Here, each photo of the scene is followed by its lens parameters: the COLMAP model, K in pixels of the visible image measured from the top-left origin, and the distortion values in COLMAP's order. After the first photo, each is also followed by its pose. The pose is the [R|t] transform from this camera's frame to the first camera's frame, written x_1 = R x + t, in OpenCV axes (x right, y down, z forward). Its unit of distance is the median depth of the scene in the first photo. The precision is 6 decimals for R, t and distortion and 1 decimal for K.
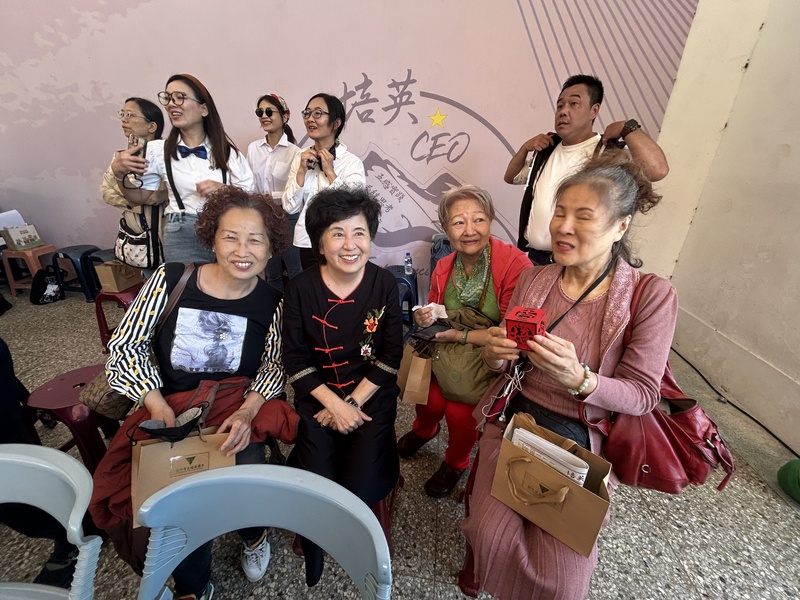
lens RADIAL K [[322.5, 0, 400.3], [0, 322.5, 297.2], [0, 0, 1]] dist [-0.000488, 0.000266]
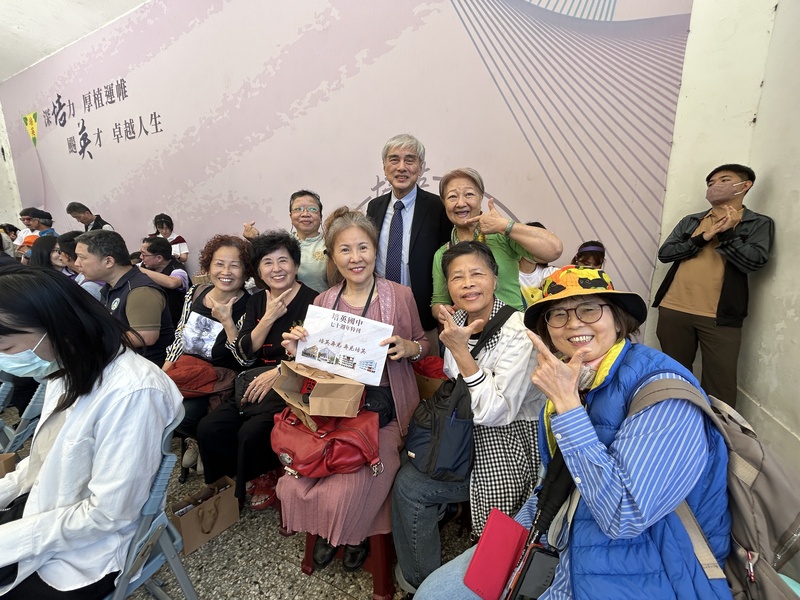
lens RADIAL K [[322.5, 0, 401.0], [0, 322.5, 301.0], [0, 0, 1]] dist [-0.000488, 0.000266]
pose [[0.950719, 0.026956, -0.308881, 0.380100], [-0.096959, 0.972097, -0.213601, 0.104893], [0.294504, 0.233024, 0.926805, -0.067126]]
